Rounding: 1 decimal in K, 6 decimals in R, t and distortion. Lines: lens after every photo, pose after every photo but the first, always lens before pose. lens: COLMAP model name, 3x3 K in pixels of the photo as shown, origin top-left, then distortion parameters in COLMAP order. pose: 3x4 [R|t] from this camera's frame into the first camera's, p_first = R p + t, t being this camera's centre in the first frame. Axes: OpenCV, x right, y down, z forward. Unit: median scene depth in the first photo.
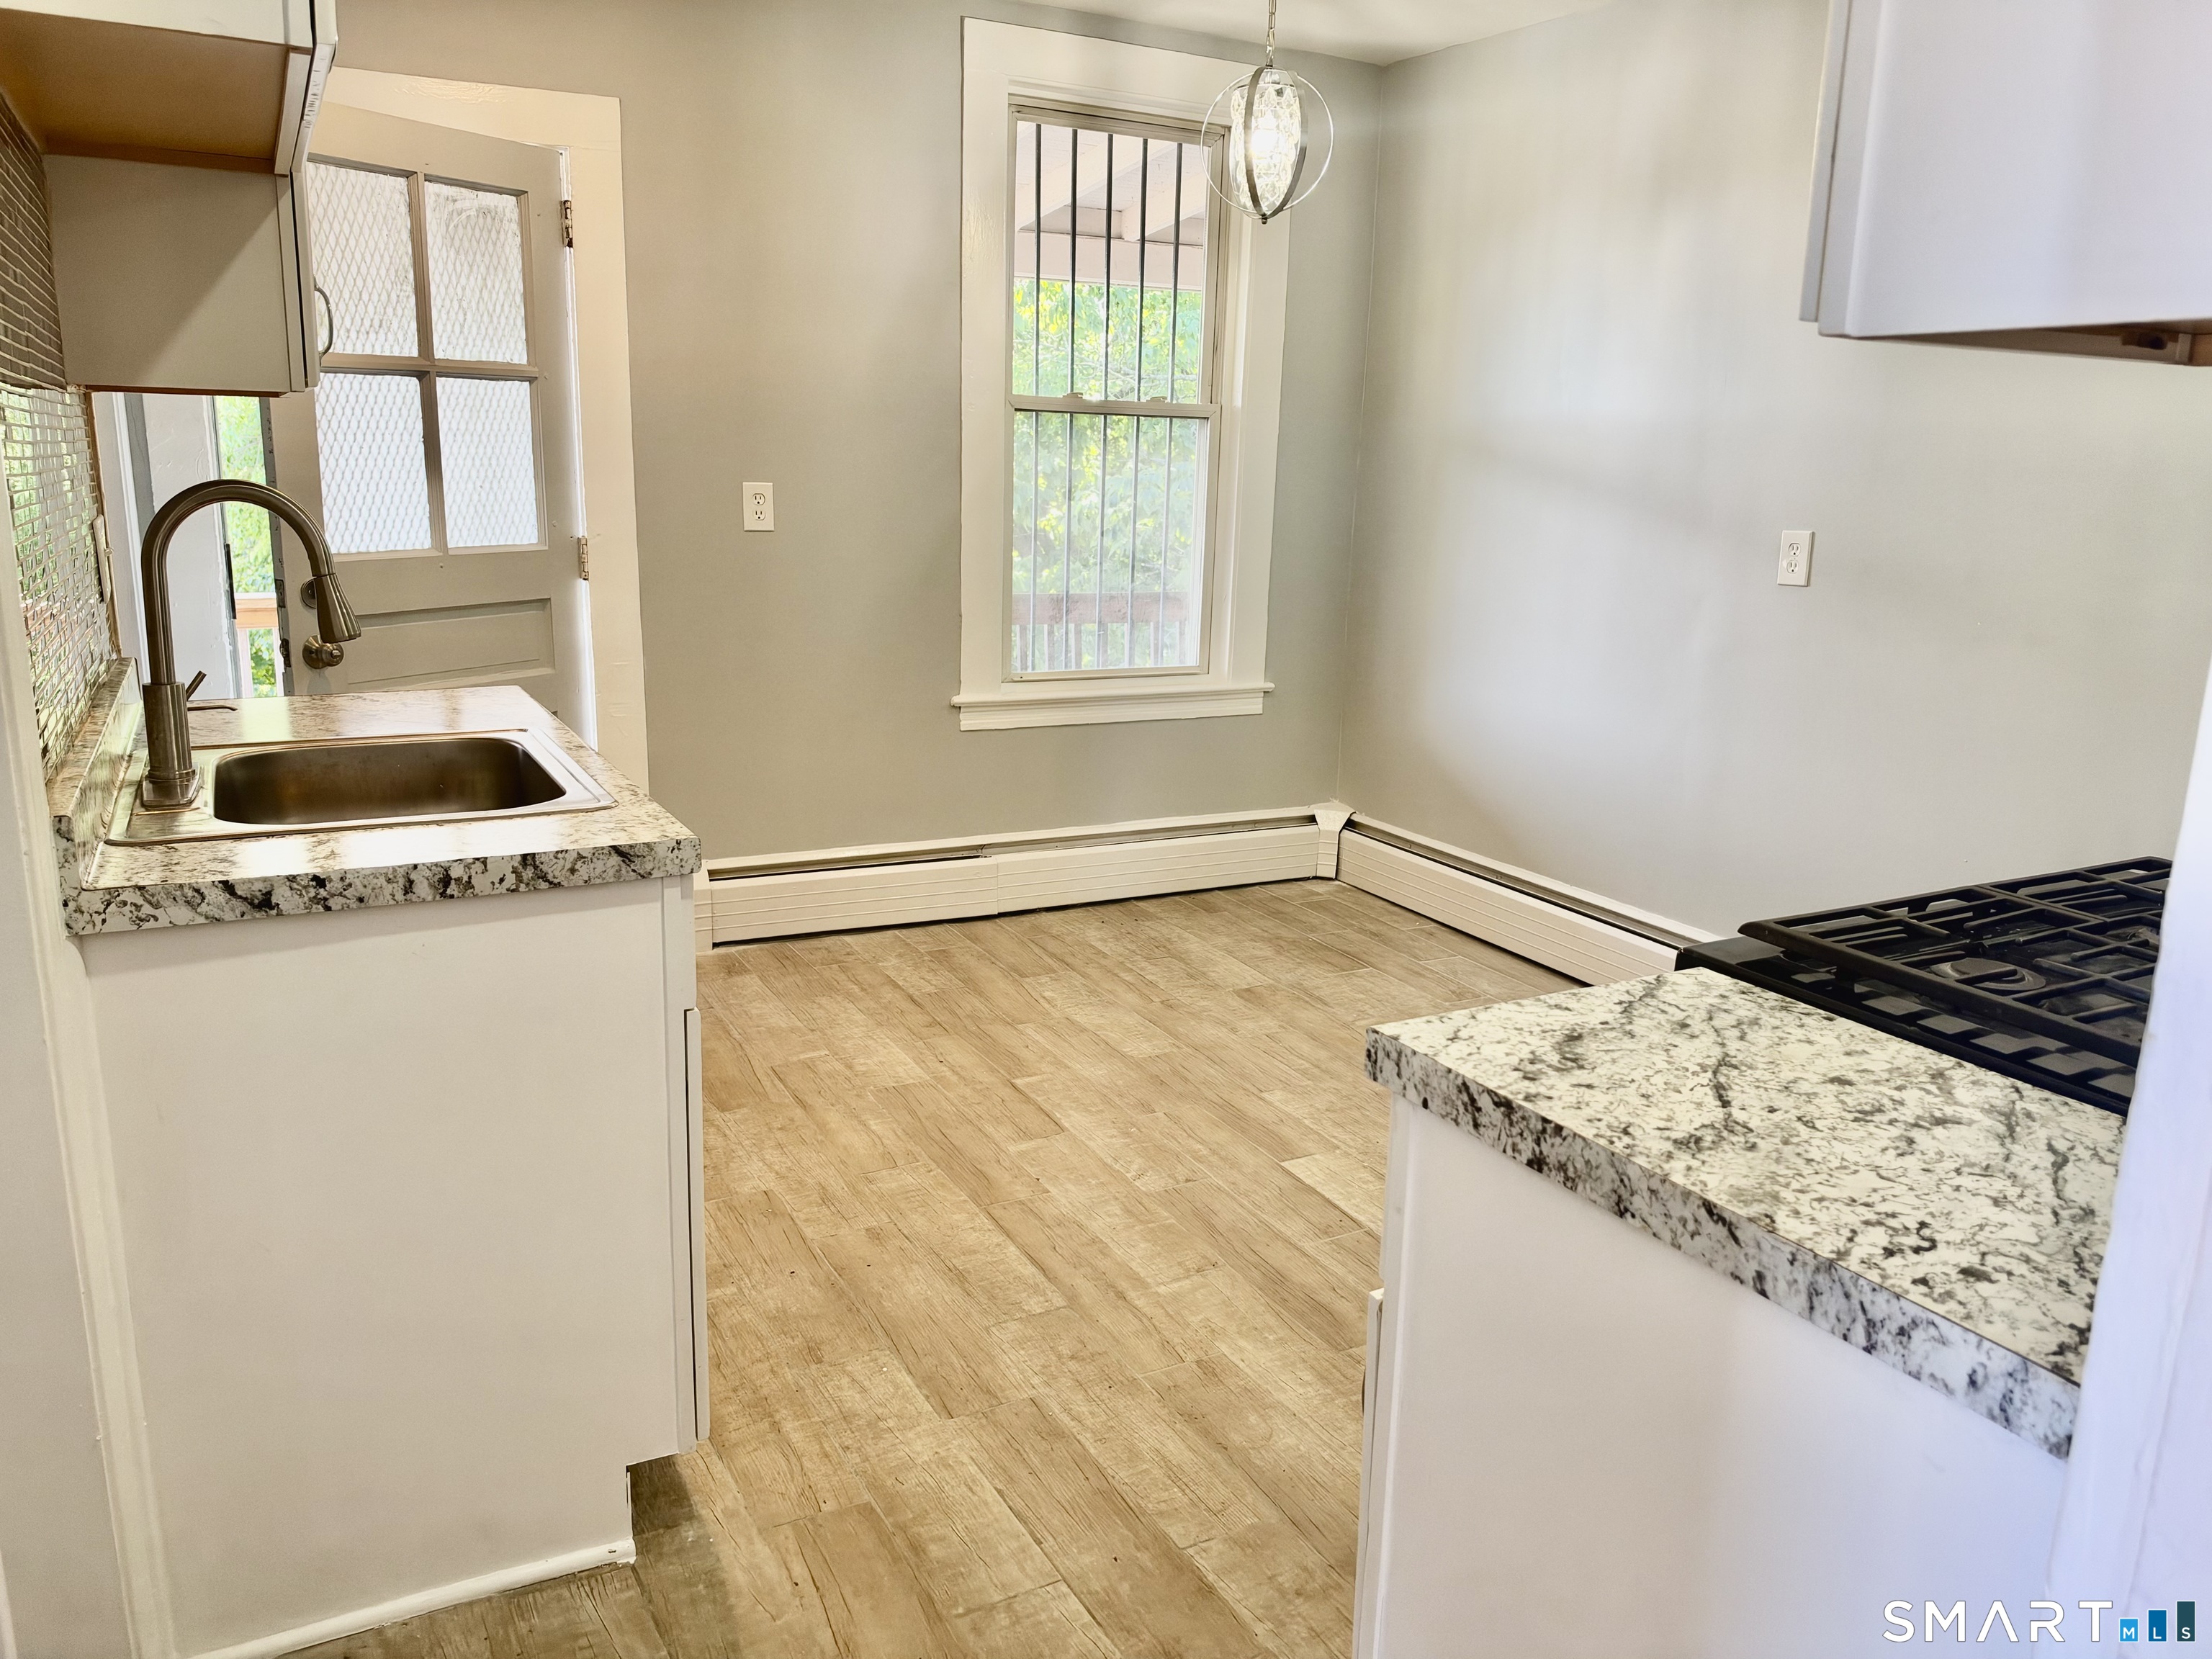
lens RADIAL K [[1579.0, 0, 1103.8], [0, 1579.0, 825.4], [0, 0, 1]] dist [0.002080, -0.001989]
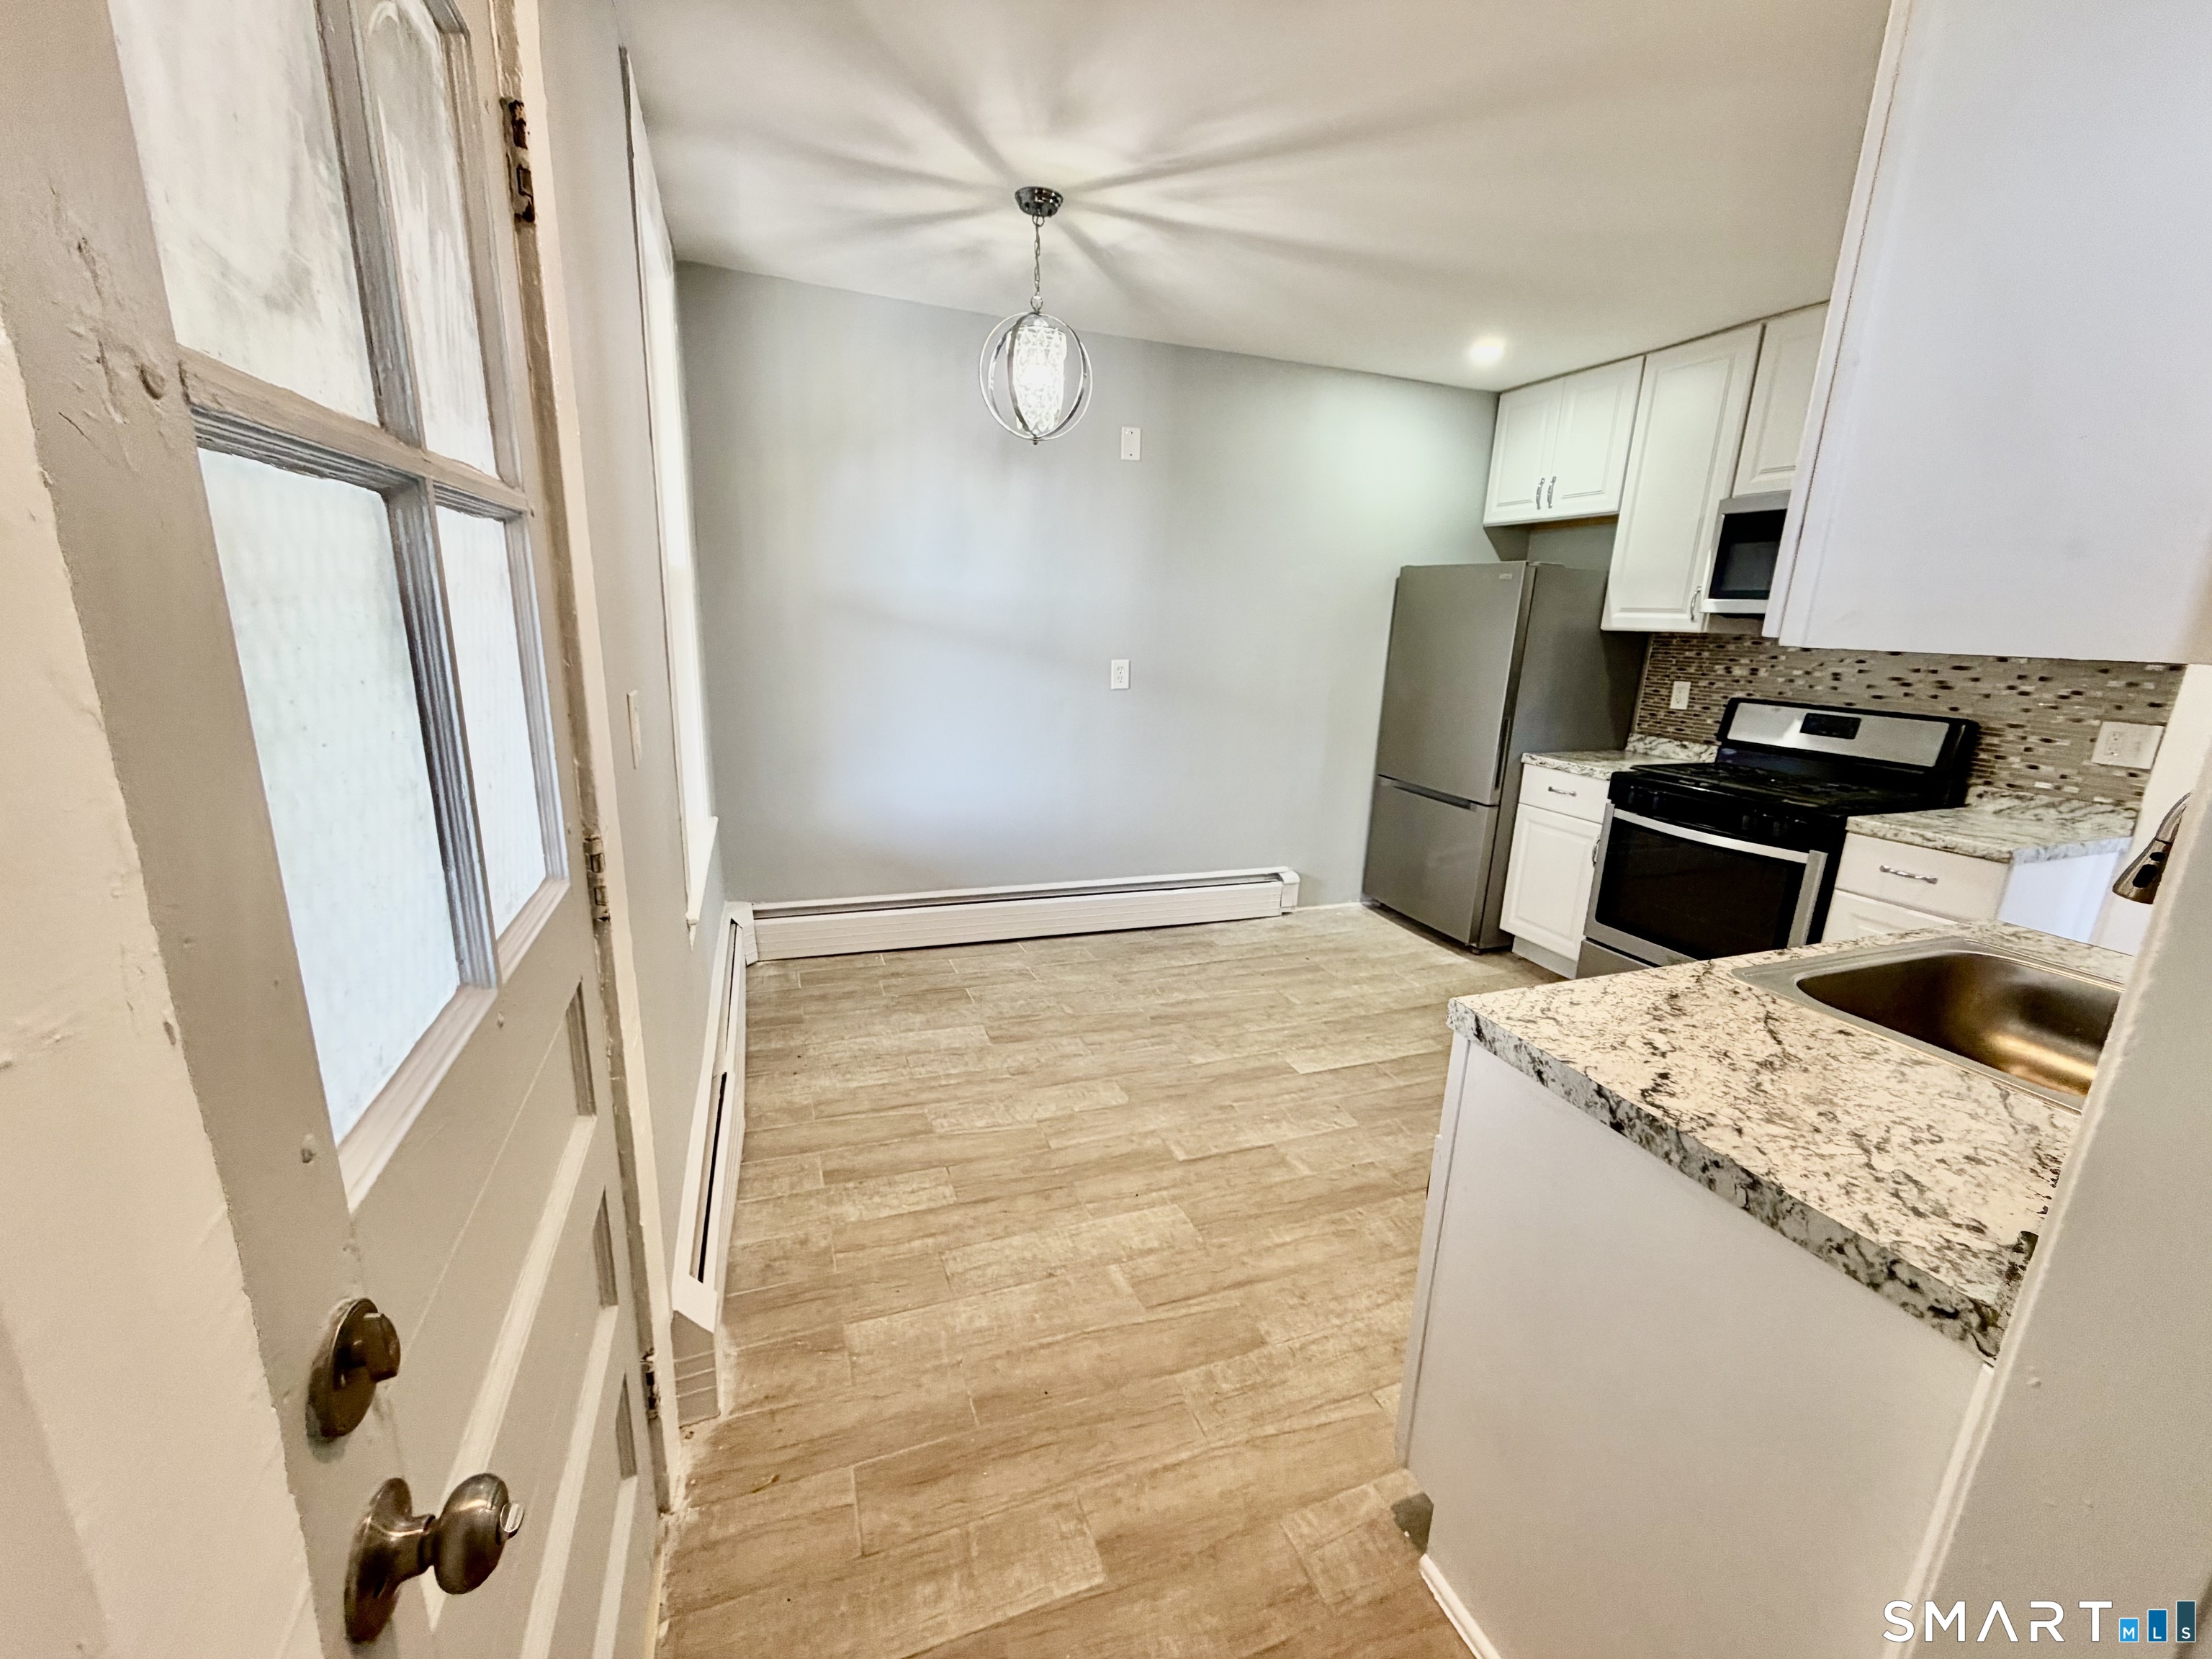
lens RADIAL K [[880.1, 0, 1102.9], [0, 880.1, 831.1], [0, 0, 1]] dist [-0.004282, -0.000211]
pose [[0.125286, -0.260536, 0.957301, -0.559926], [0.186015, 0.953960, 0.235282, -0.217512], [-0.974527, 0.148595, 0.167981, 0.778262]]
